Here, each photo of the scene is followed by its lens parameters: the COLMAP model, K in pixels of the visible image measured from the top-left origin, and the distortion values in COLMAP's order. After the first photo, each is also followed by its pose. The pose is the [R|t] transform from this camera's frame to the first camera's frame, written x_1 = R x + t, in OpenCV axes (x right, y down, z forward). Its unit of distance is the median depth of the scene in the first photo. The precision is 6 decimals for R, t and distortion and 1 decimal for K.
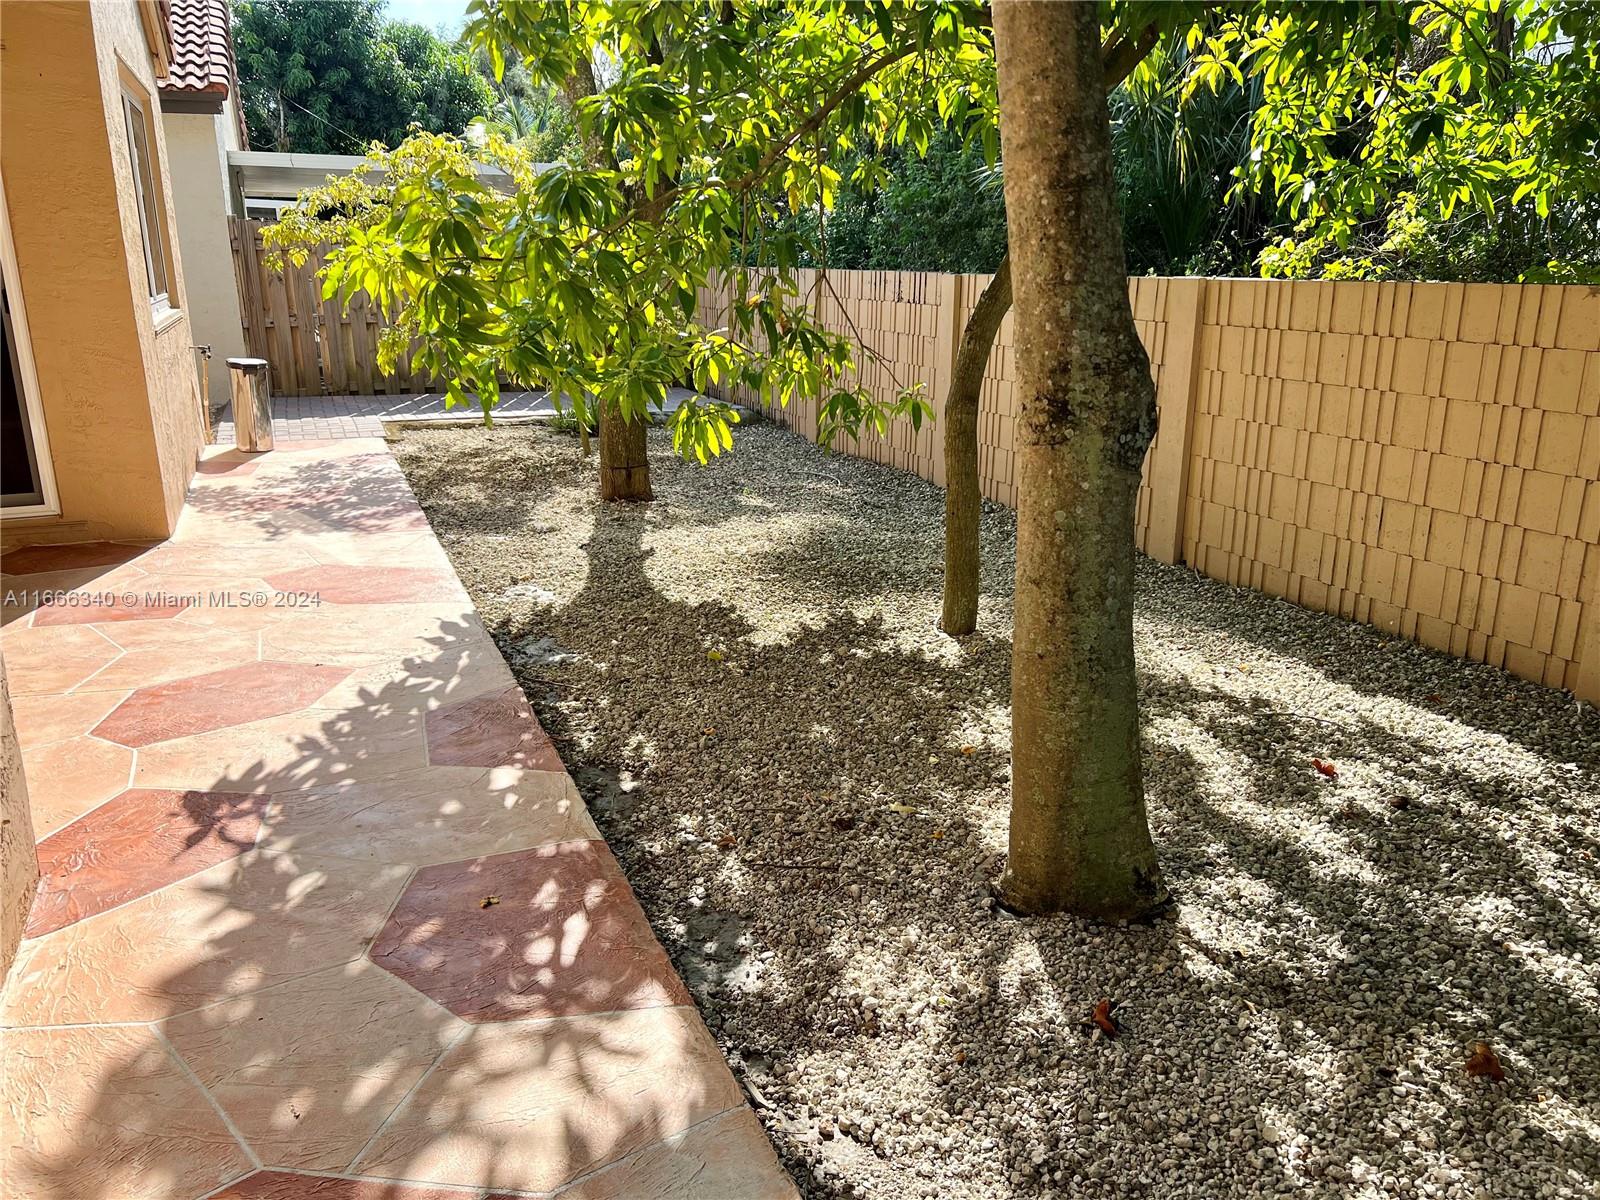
lens RADIAL K [[1212.7, 0, 800.0], [0, 1212.7, 600.0], [0, 0, 1]] dist [0.060312, -0.035983]
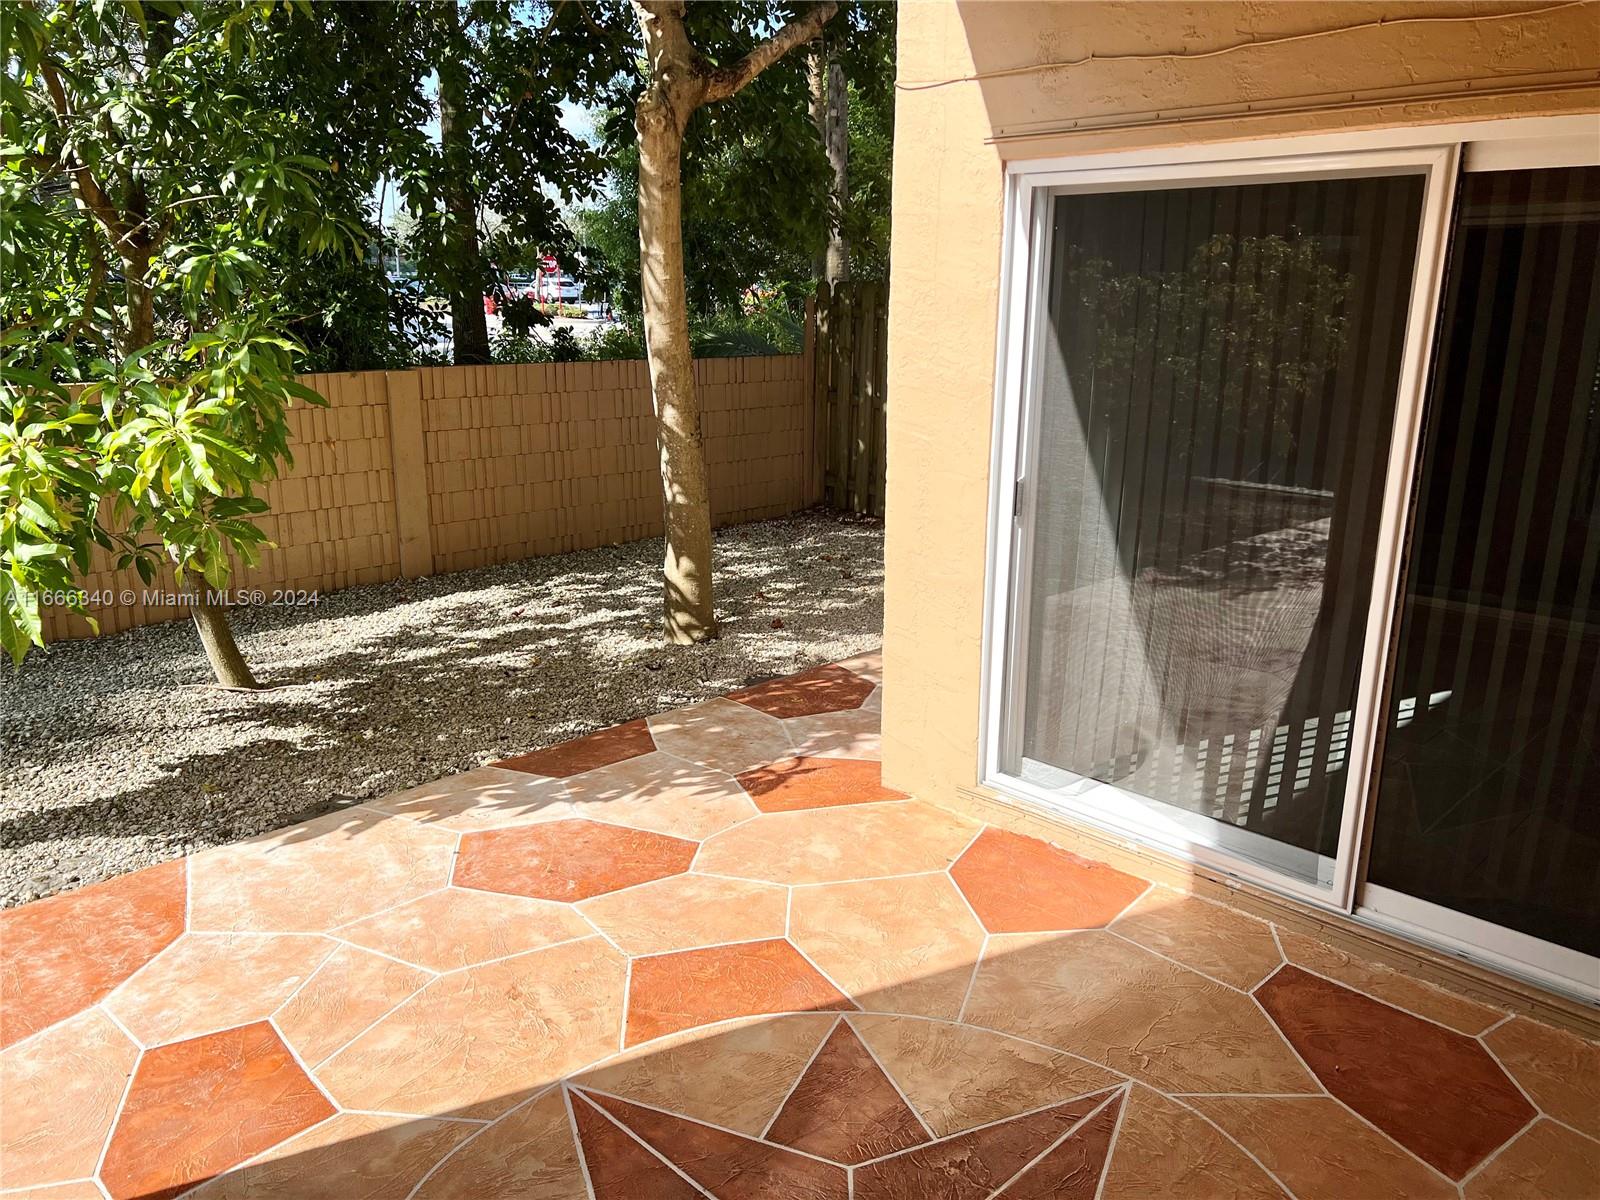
lens RADIAL K [[1212.7, 0, 800.0], [0, 1212.7, 600.0], [0, 0, 1]] dist [0.060312, -0.035983]
pose [[-0.384013, -0.233691, 0.893265, -1.321370], [0.244079, 0.907334, 0.342301, -0.391449], [-0.890483, 0.349475, -0.291389, 0.996107]]
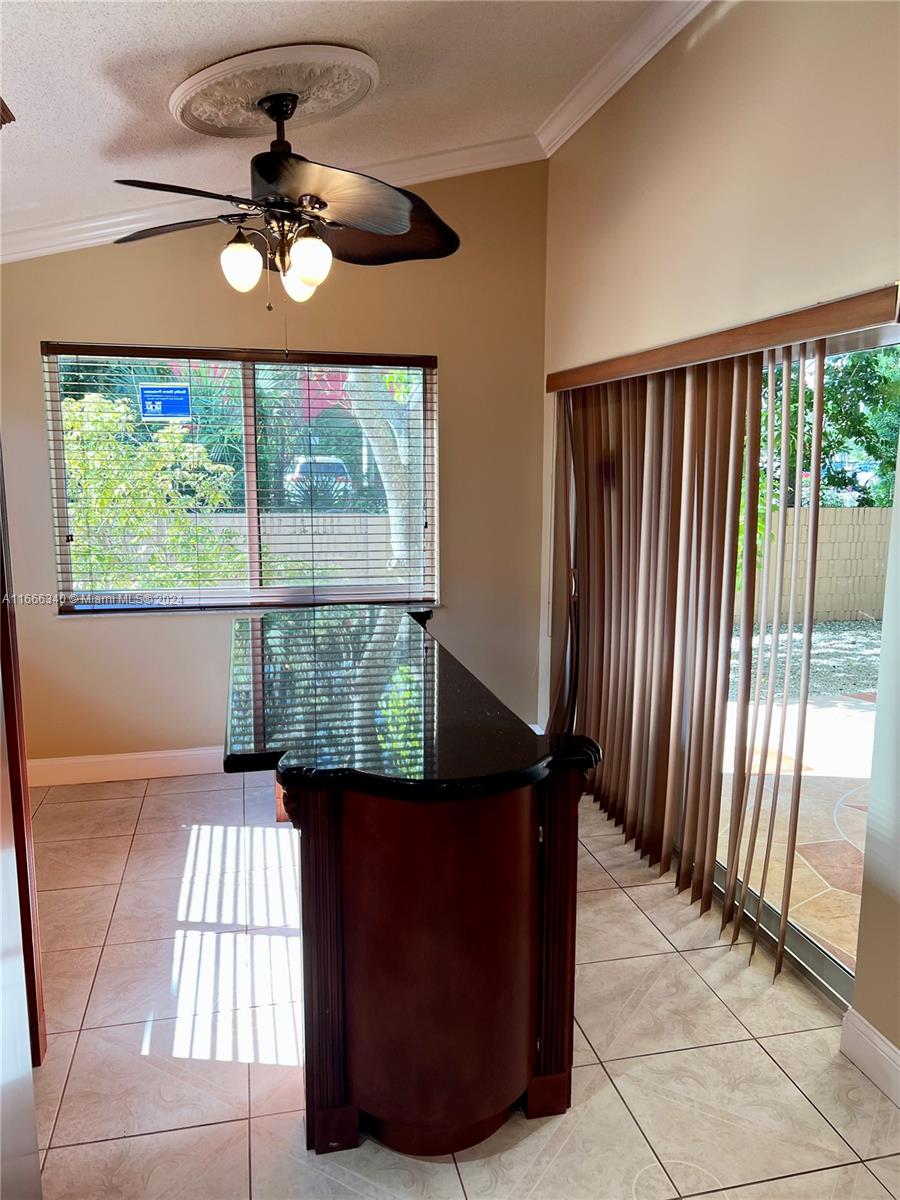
lens RADIAL K [[909.5, 0, 444.4], [0, 909.5, 602.9], [0, 0, 1]] dist [0.060312, -0.035983]
pose [[0.169239, -0.159856, 0.972525, -2.085153], [0.278984, 0.954170, 0.108290, -0.515361], [-0.945265, 0.252992, 0.206080, 1.290367]]
